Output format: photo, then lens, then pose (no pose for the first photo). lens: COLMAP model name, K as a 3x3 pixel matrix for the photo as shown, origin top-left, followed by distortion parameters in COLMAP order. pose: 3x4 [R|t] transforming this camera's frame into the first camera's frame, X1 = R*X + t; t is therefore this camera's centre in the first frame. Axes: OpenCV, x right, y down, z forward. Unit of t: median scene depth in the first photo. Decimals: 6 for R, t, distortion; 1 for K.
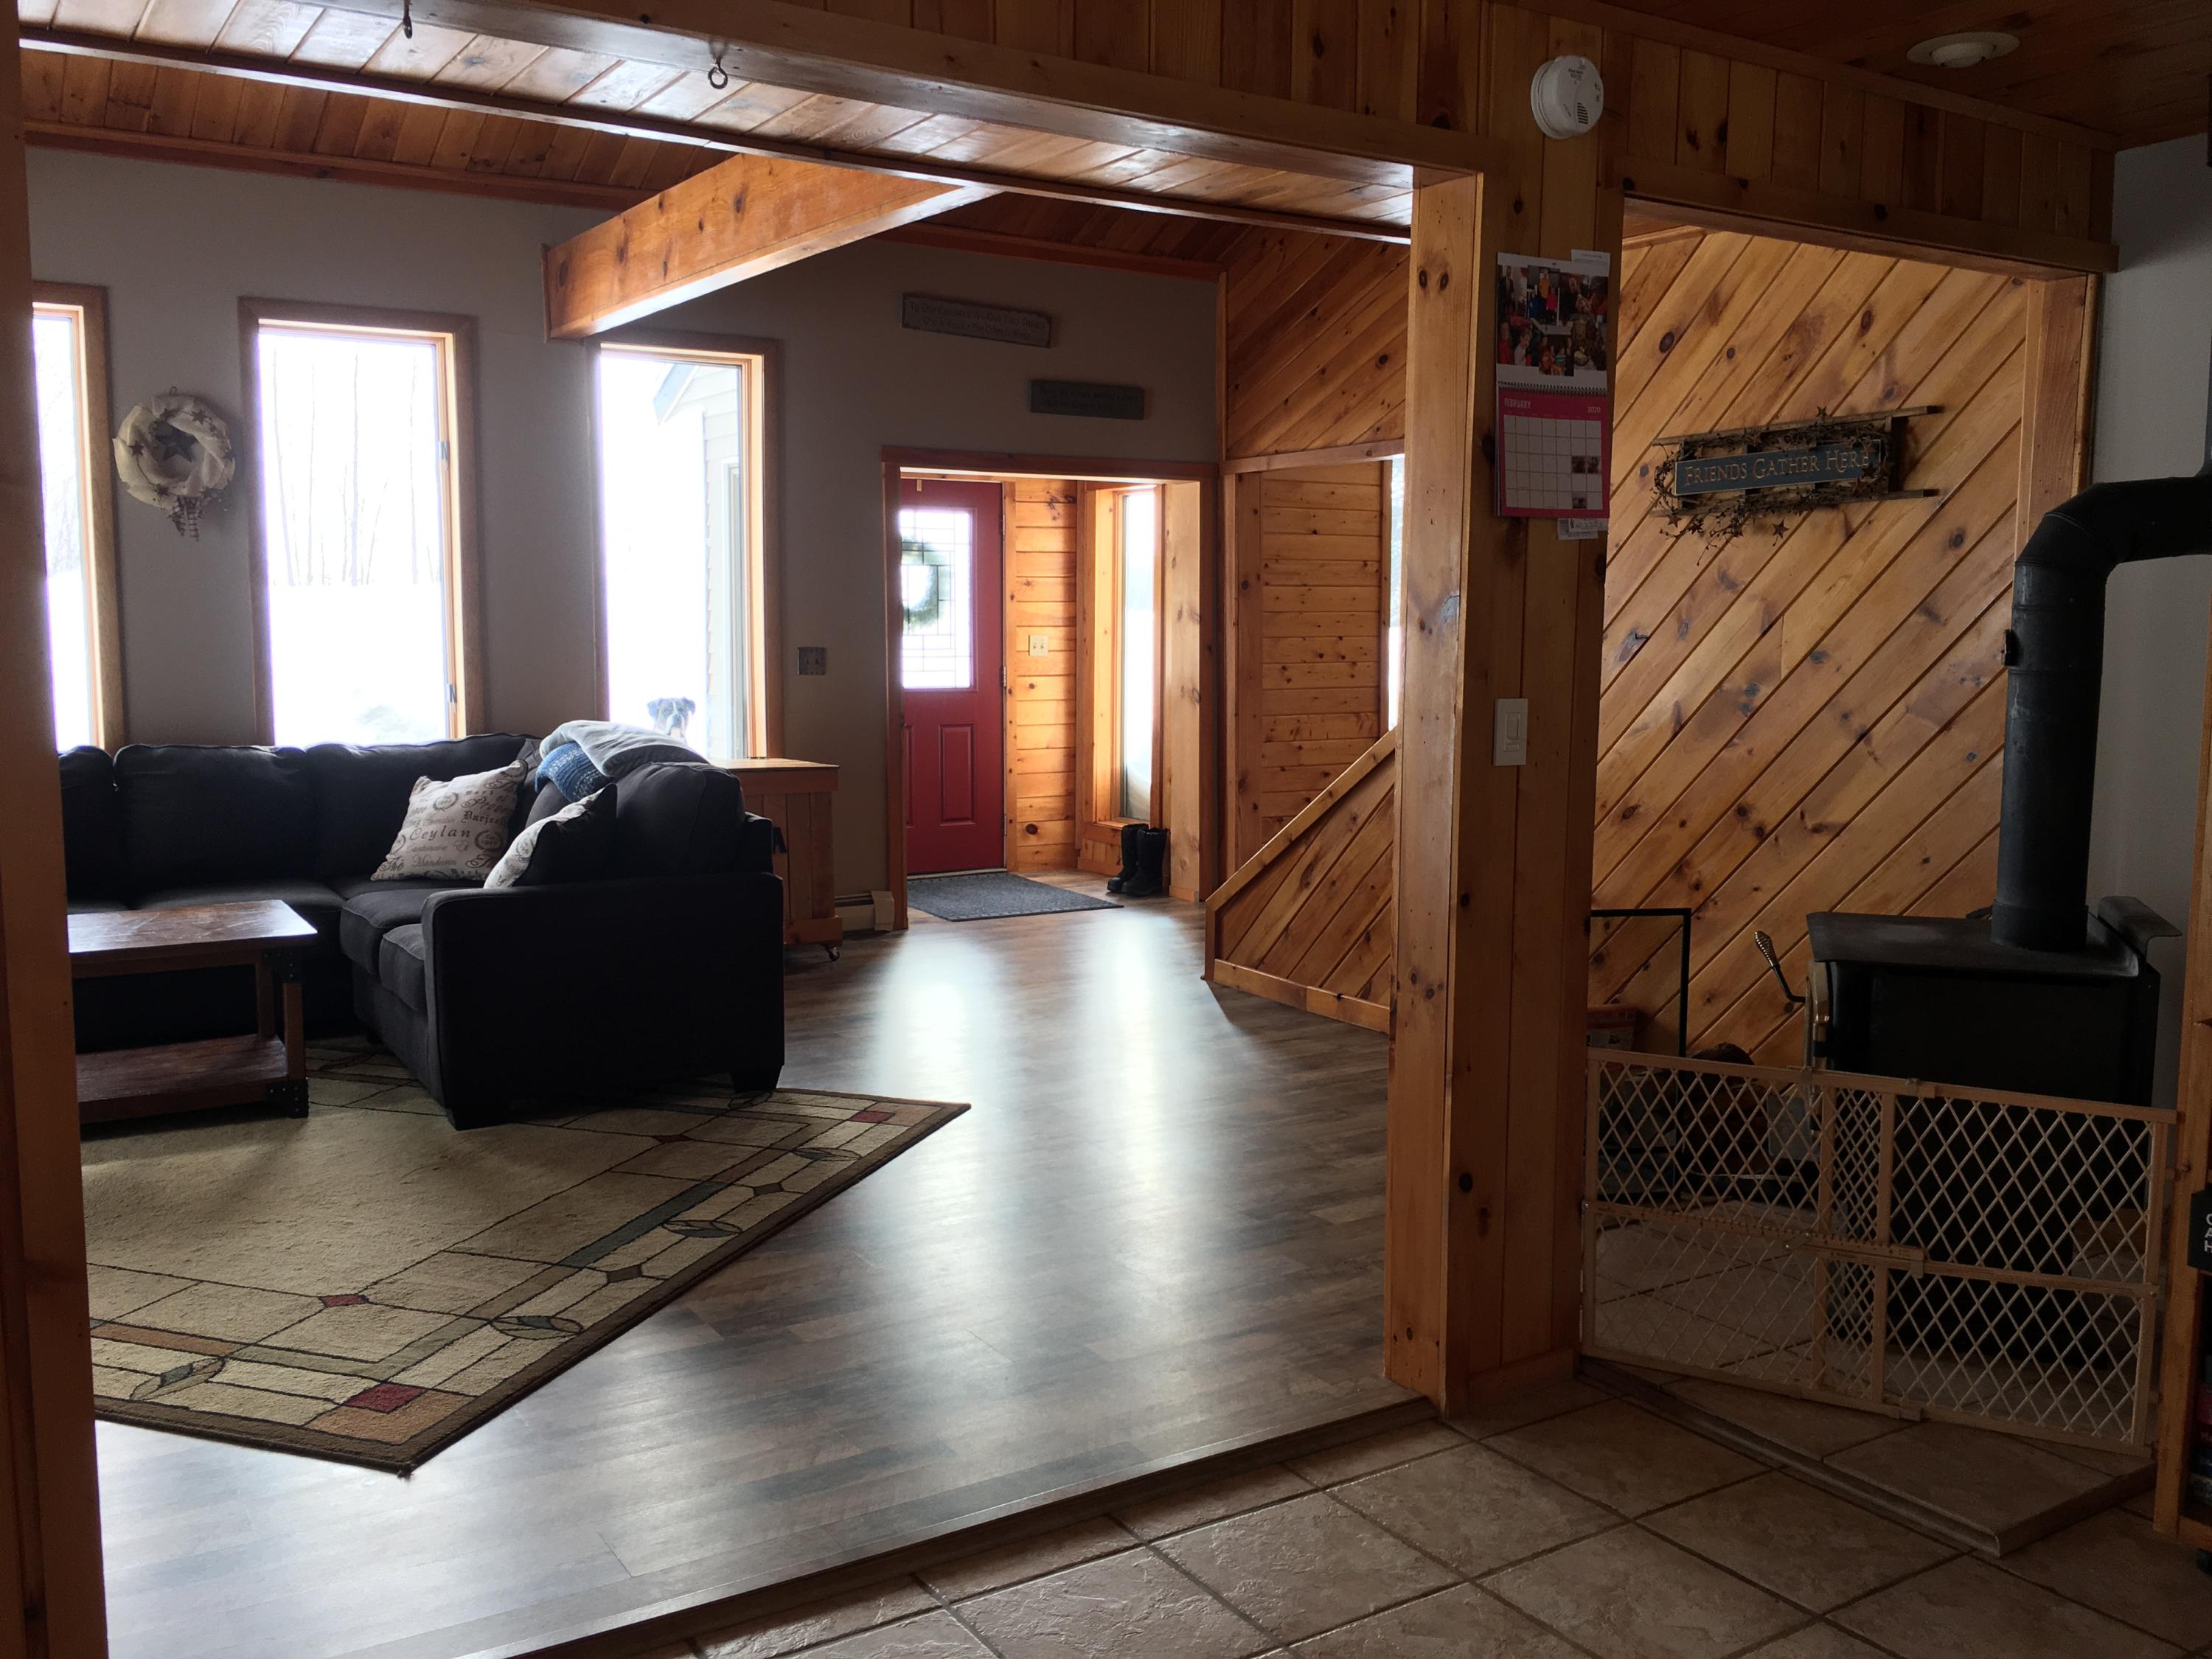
lens RADIAL K [[1880.6, 0, 1107.2], [0, 1880.6, 829.0], [0, 0, 1]] dist [0.043978, -0.049470]
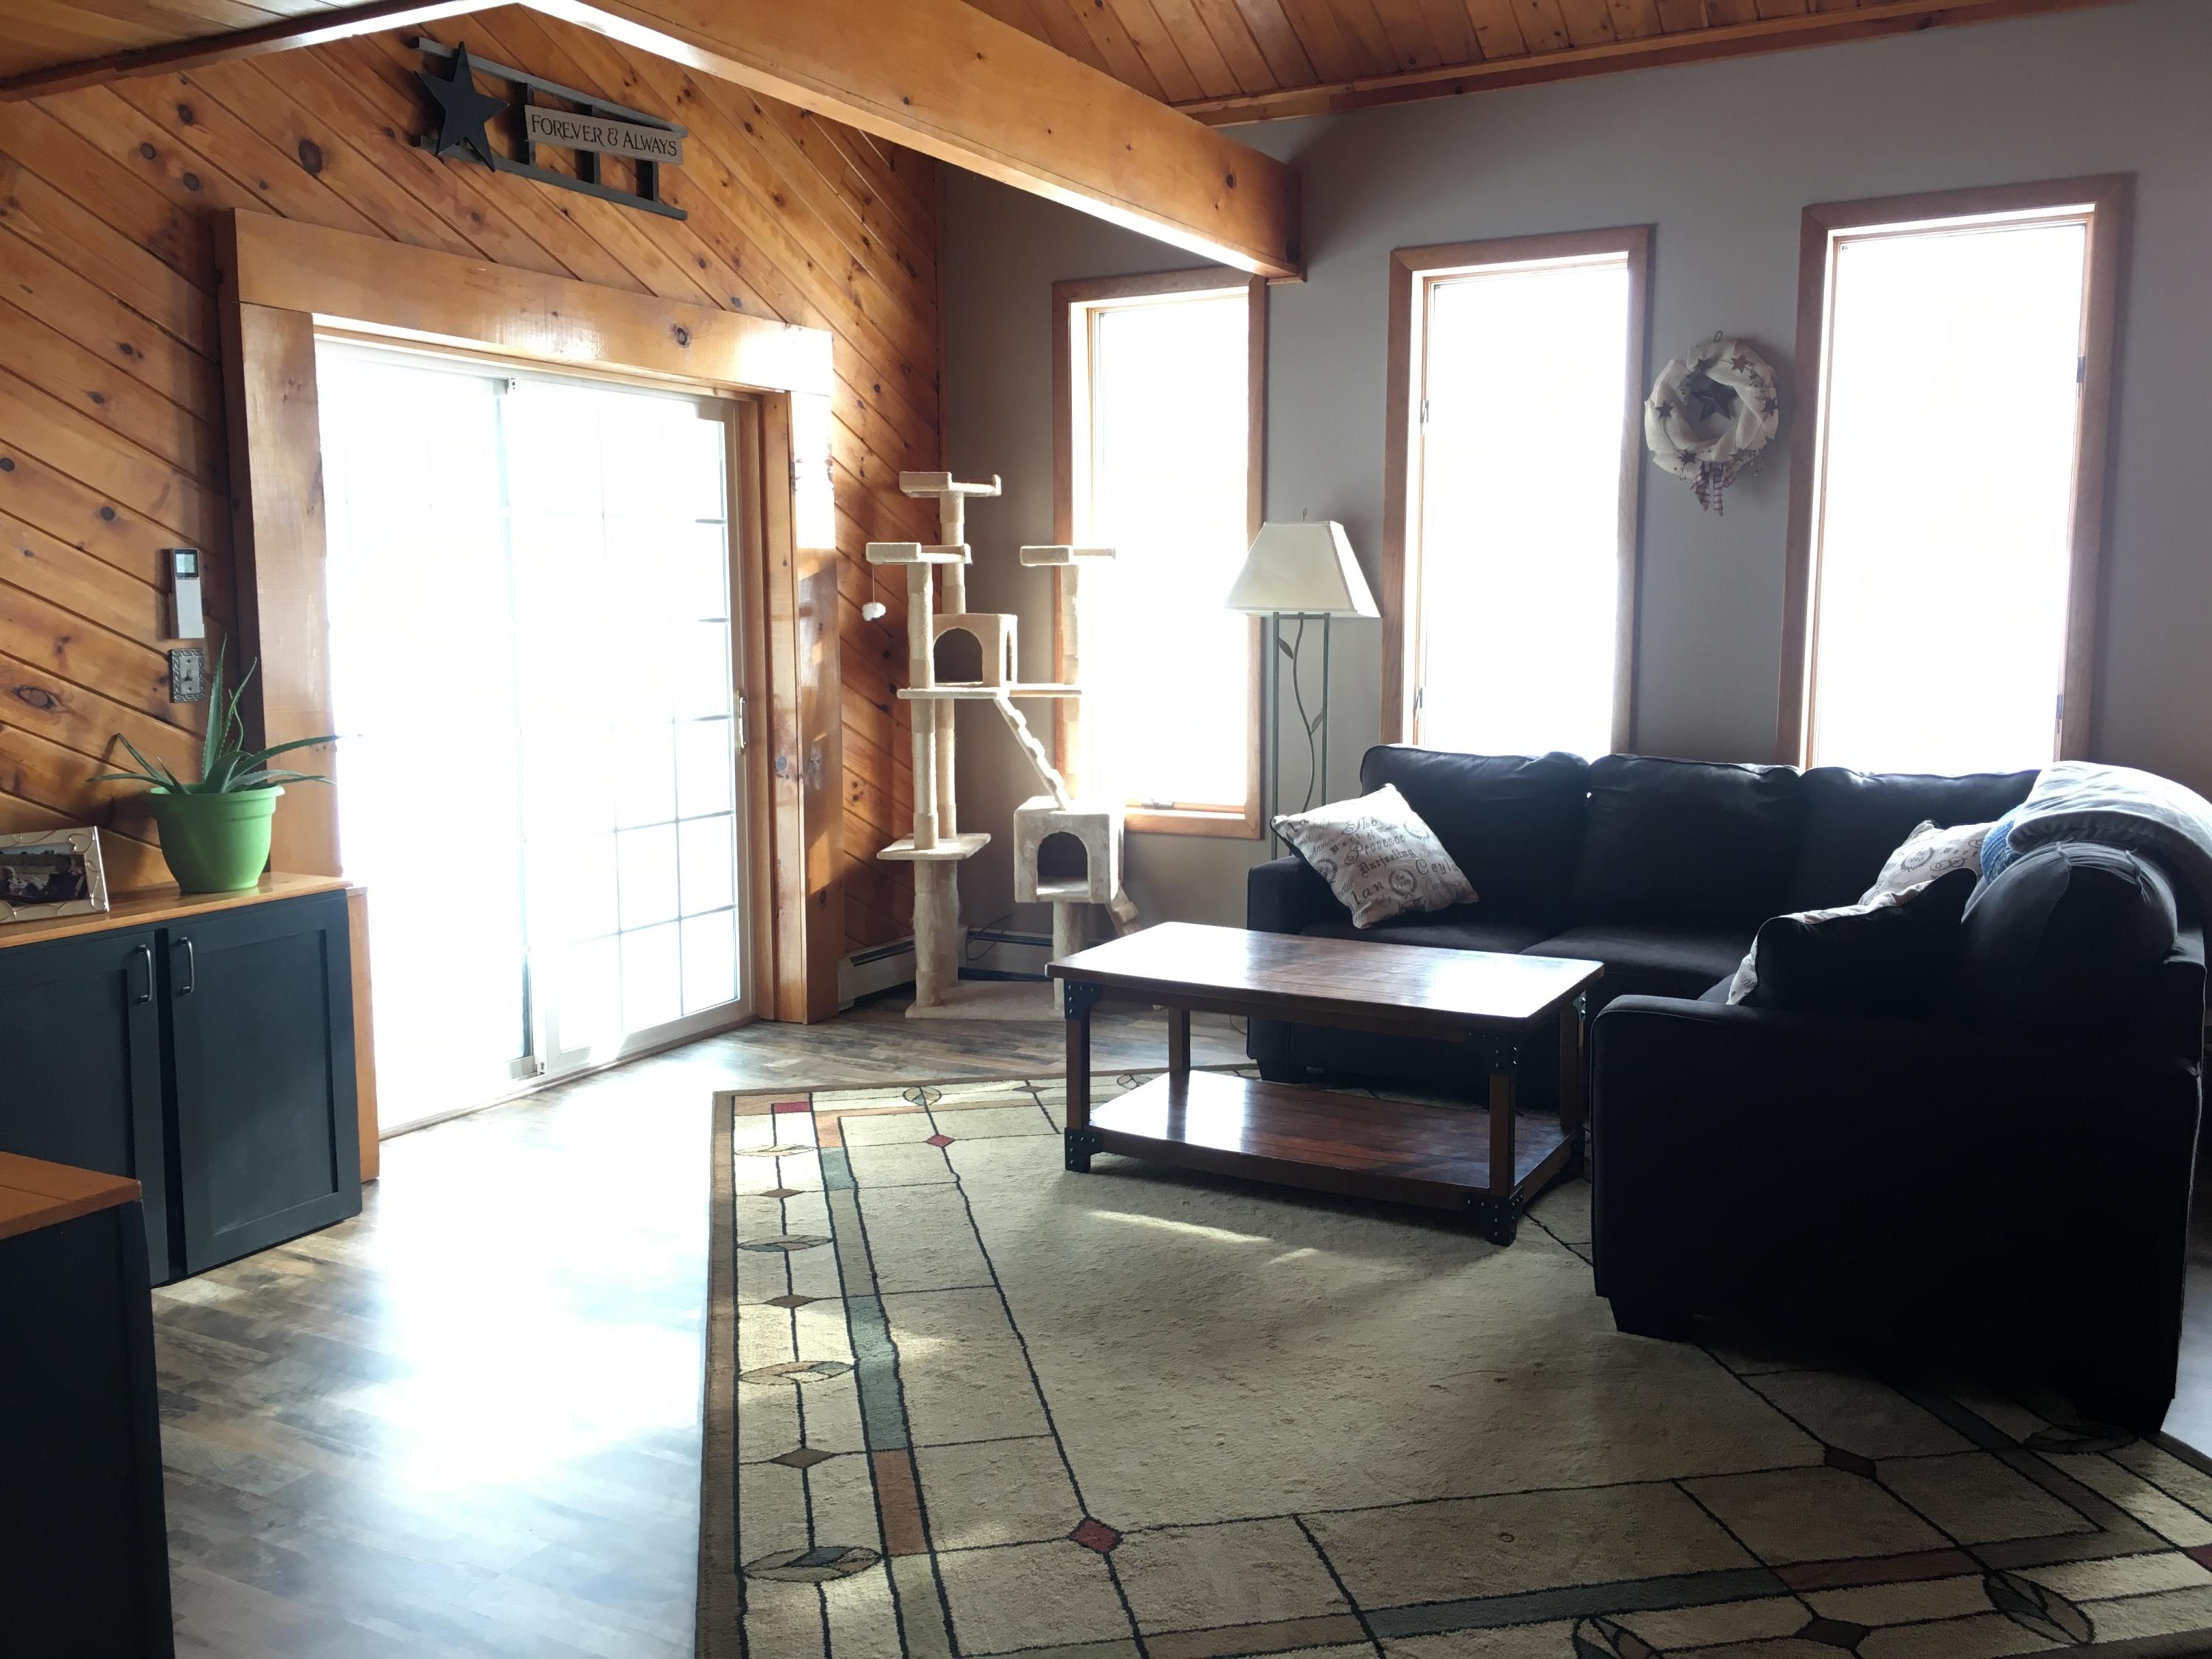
lens RADIAL K [[1880.6, 0, 1101.6], [0, 1880.6, 829.7], [0, 0, 1]] dist [0.043978, -0.049470]
pose [[0.486176, 0.099595, -0.868167, 0.125366], [-0.089460, 0.993937, 0.063926, -0.043531], [0.869270, 0.046587, 0.492138, 0.365040]]
